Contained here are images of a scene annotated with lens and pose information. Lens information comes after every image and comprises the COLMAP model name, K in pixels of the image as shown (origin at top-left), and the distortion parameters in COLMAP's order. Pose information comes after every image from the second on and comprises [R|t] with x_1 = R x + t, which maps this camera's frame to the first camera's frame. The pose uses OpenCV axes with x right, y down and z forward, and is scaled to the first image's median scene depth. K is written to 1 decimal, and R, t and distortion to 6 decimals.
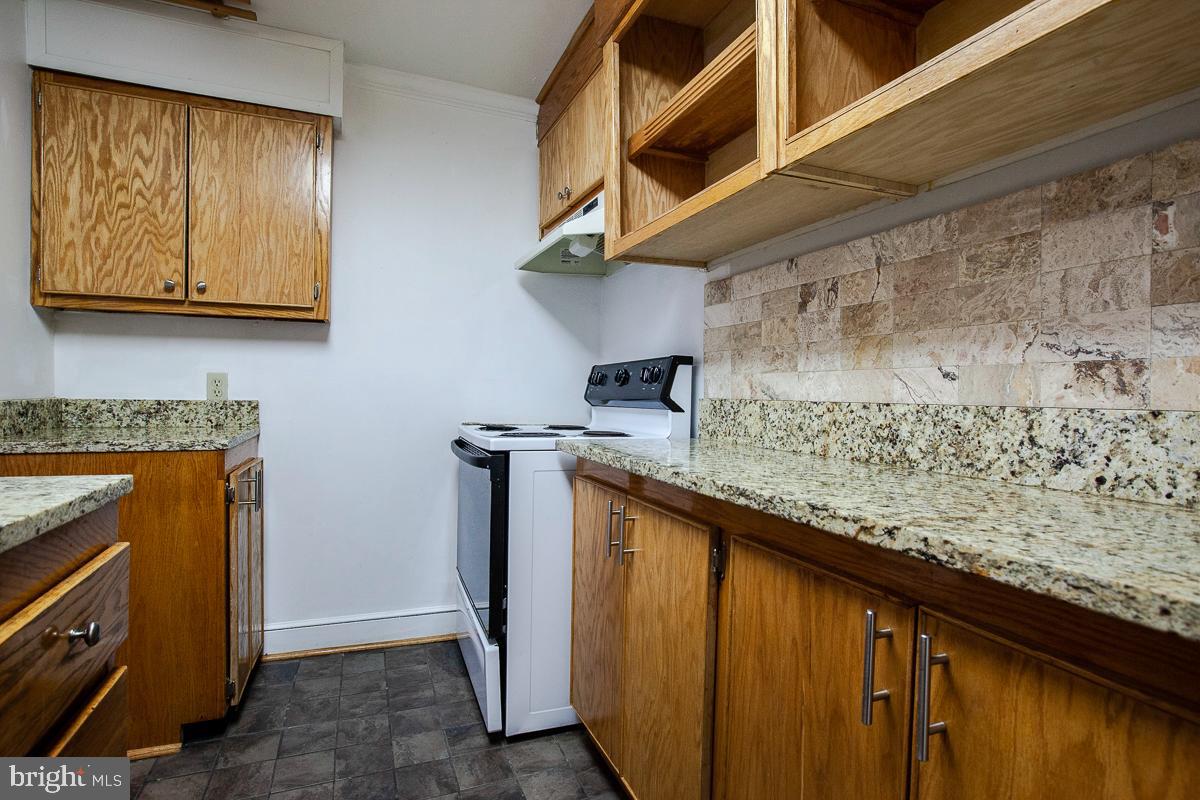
lens RADIAL K [[603.3, 0, 605.4], [0, 603.3, 396.3], [0, 0, 1]] dist [-0.002388, 0.000064]
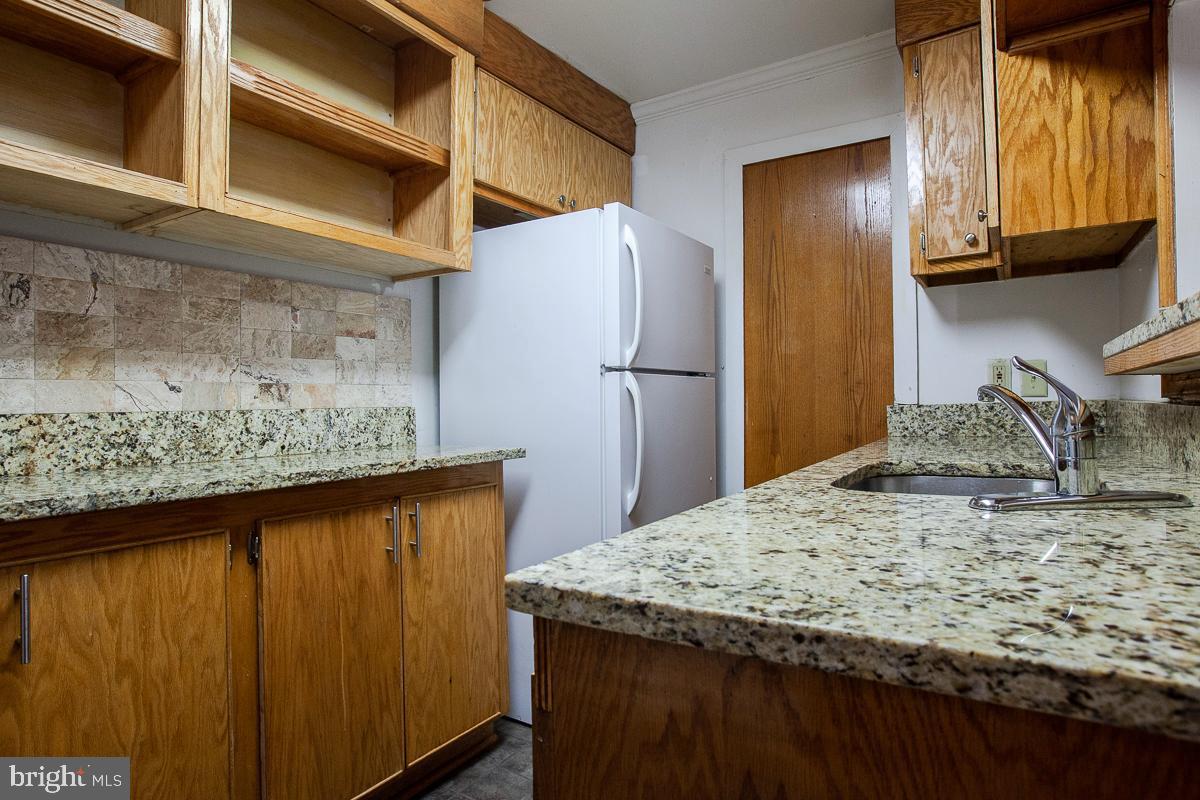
lens RADIAL K [[603.3, 0, 605.4], [0, 603.3, 396.3], [0, 0, 1]] dist [-0.002388, 0.000064]
pose [[-0.566778, 0.000924, 0.823870, -1.153423], [0.010227, 0.999930, 0.005914, -0.018193], [-0.823807, 0.011778, -0.566748, 1.094307]]
